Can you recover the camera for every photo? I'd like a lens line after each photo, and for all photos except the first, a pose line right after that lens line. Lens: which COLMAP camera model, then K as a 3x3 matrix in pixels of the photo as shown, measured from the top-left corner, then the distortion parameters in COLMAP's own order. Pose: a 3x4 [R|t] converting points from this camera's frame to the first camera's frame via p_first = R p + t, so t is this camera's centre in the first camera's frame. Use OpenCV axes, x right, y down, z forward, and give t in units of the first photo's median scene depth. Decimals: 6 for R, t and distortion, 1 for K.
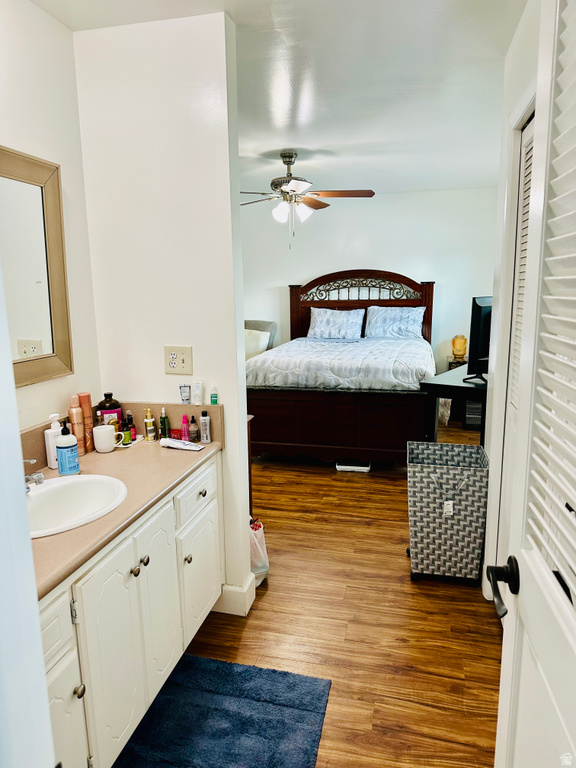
lens RADIAL K [[532.5, 0, 288.0], [0, 532.5, 384.0], [0, 0, 1]] dist [0.100203, -0.176950]
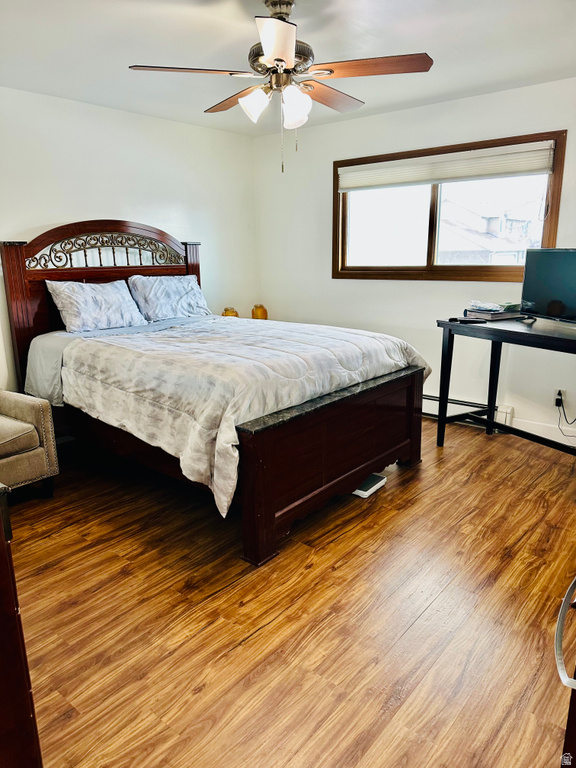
lens RADIAL K [[532.5, 0, 288.0], [0, 532.5, 384.0], [0, 0, 1]] dist [0.100203, -0.176950]
pose [[0.449734, -0.205659, 0.869163, -0.383039], [0.167884, 0.975249, 0.143892, -0.076618], [-0.877243, 0.081205, 0.473129, 0.515261]]
